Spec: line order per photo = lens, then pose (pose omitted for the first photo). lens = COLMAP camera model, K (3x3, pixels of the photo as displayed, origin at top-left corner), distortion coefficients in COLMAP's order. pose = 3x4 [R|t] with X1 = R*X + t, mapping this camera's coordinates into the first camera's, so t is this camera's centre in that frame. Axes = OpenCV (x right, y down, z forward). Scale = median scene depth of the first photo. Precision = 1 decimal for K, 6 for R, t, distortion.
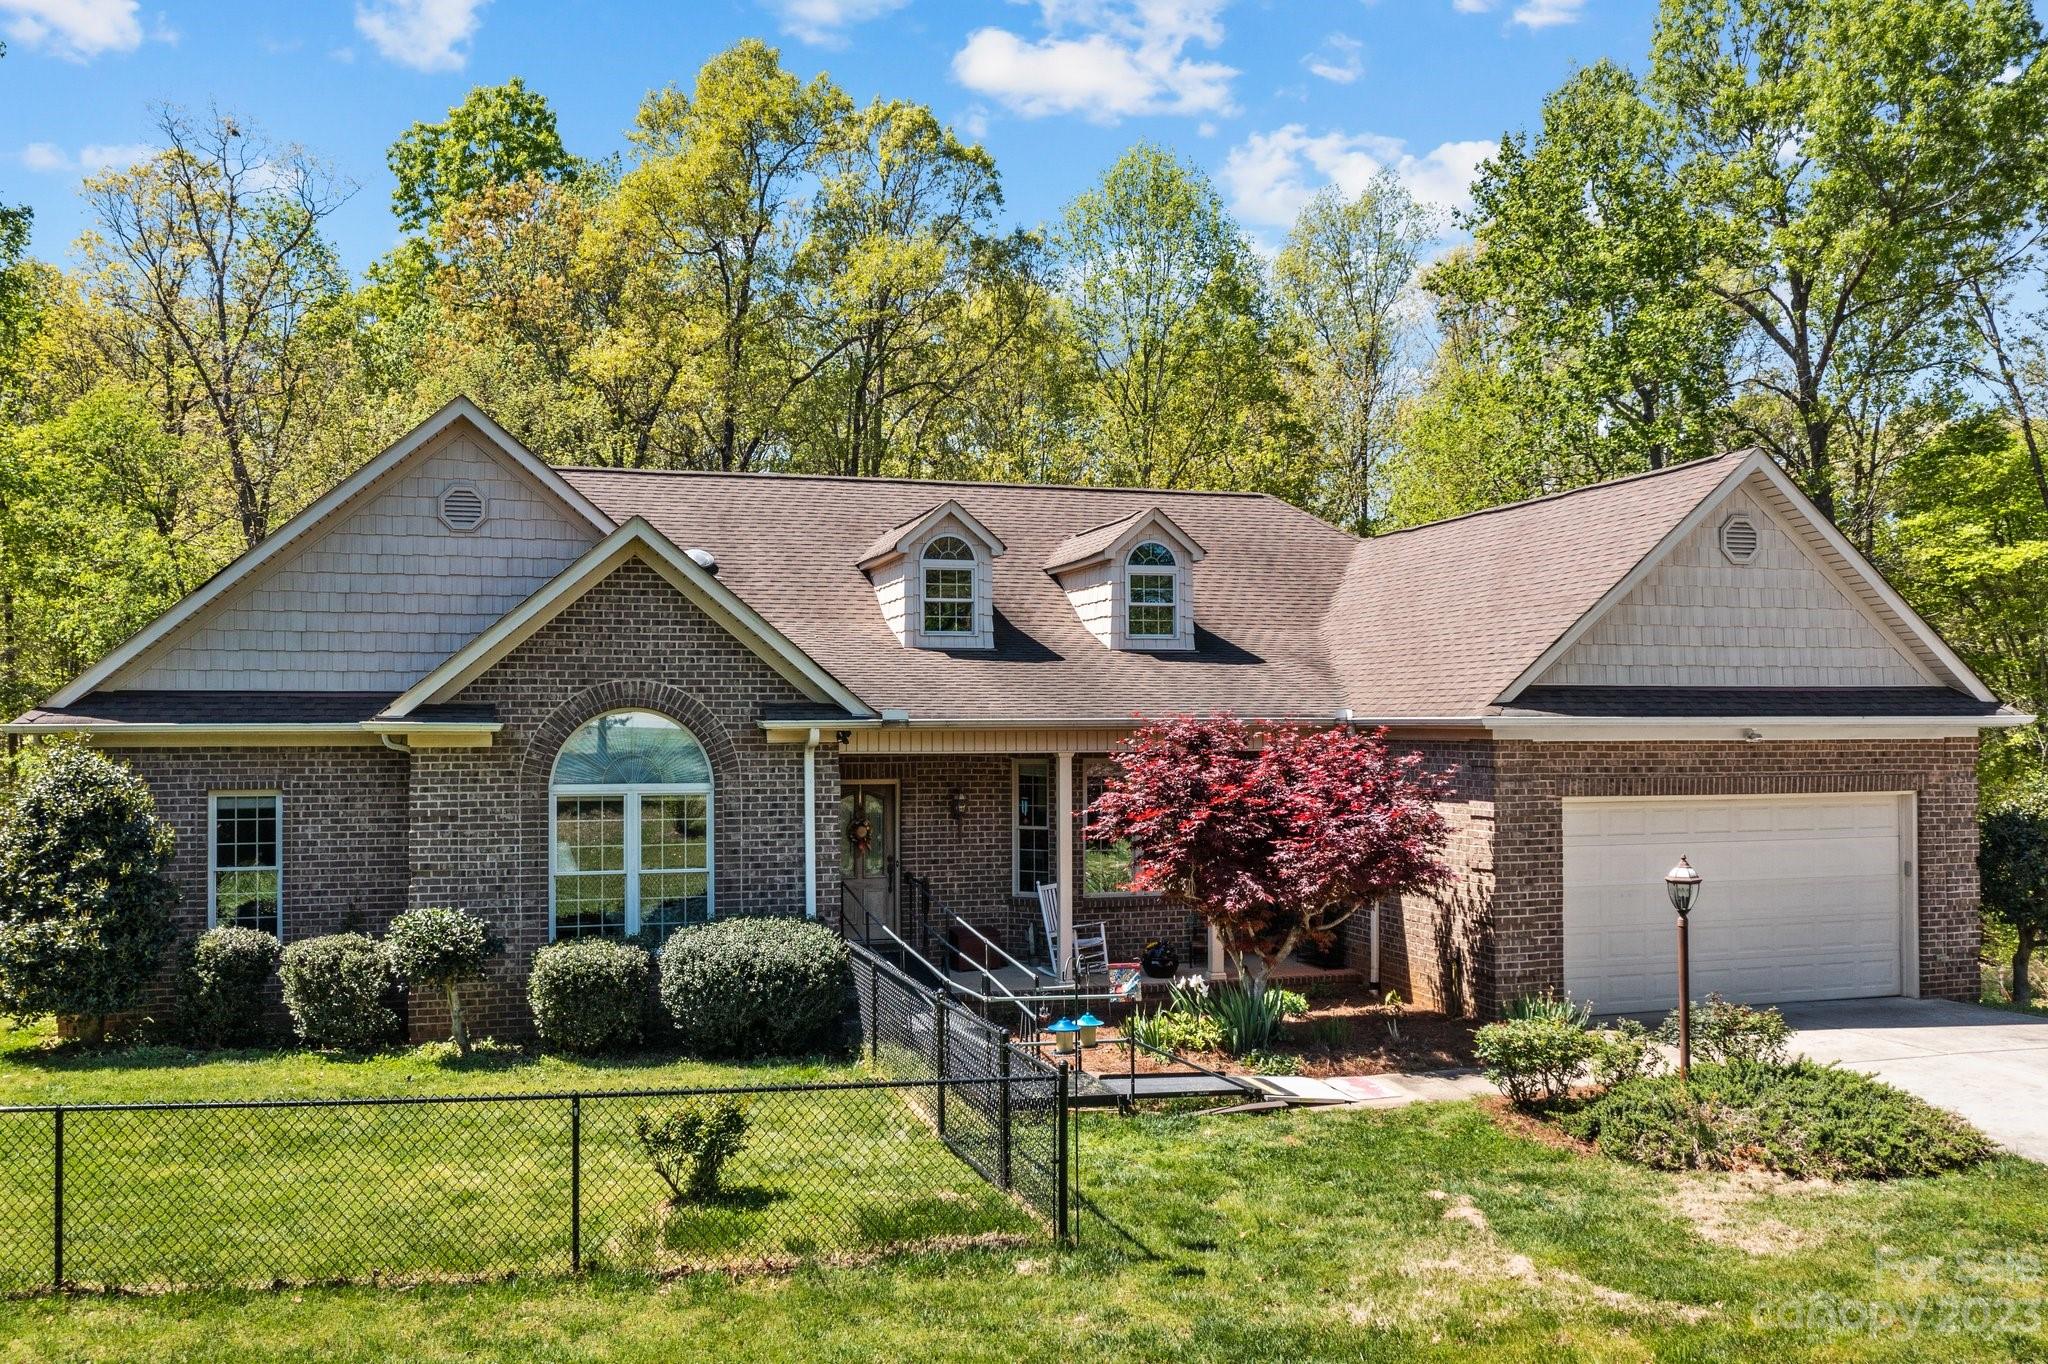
lens RADIAL K [[1660.2, 0, 1047.6], [0, 1660.2, 685.8], [0, 0, 1]] dist [-0.014185, 0.006571]
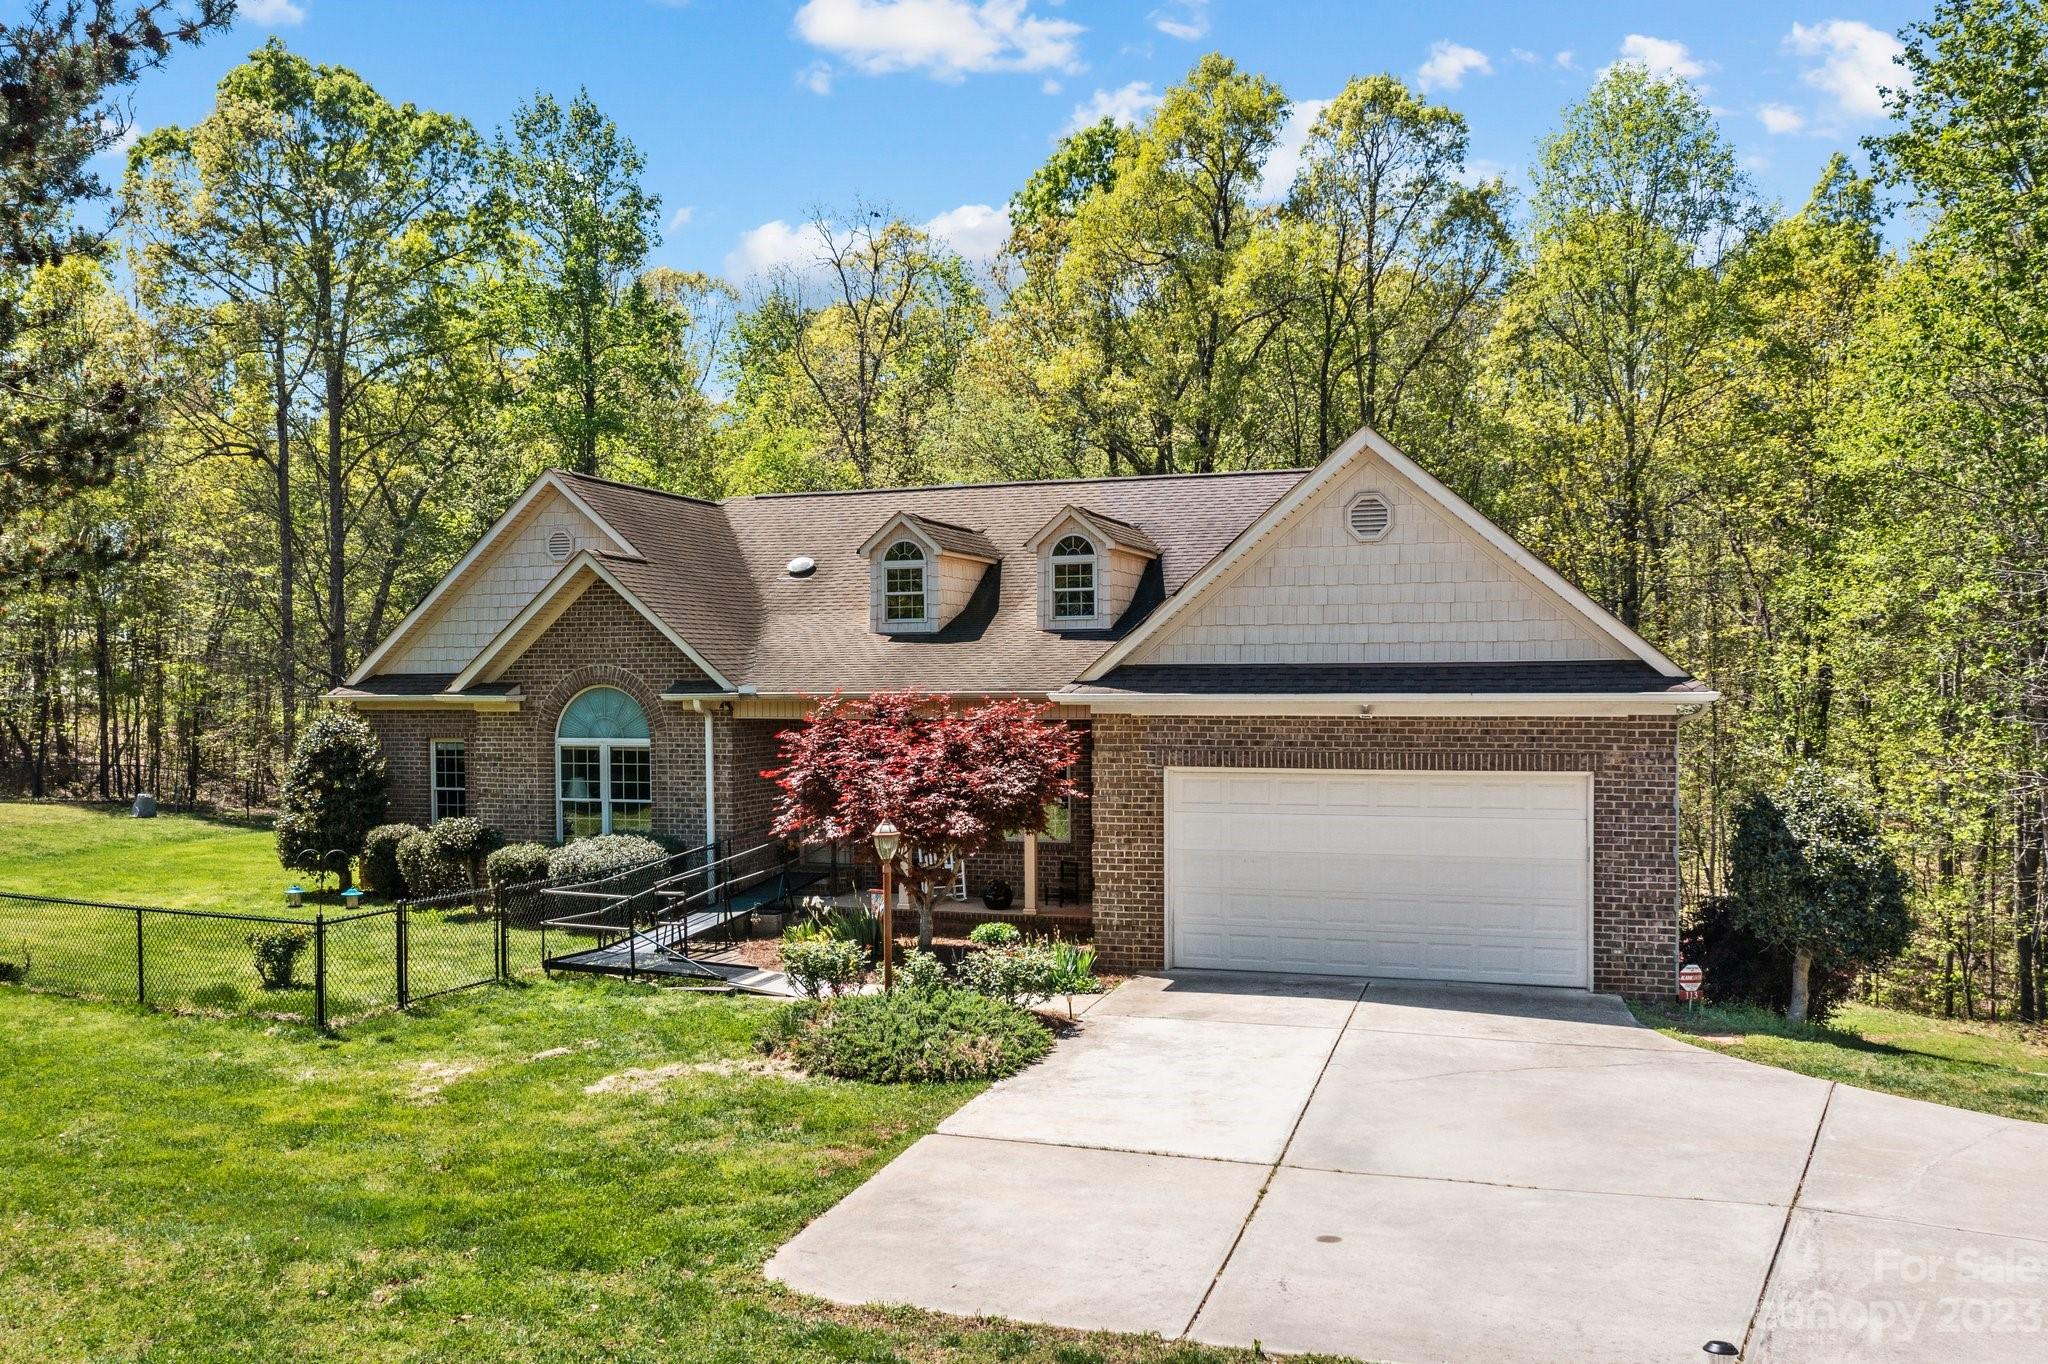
lens RADIAL K [[1660.2, 0, 1030.4], [0, 1660.2, 745.6], [0, 0, 1]] dist [-0.014185, 0.006571]
pose [[0.813041, 0.021692, -0.581802, 0.862301], [0.016894, 0.998006, 0.060818, -0.014558], [0.581961, -0.059276, 0.811054, 0.059731]]
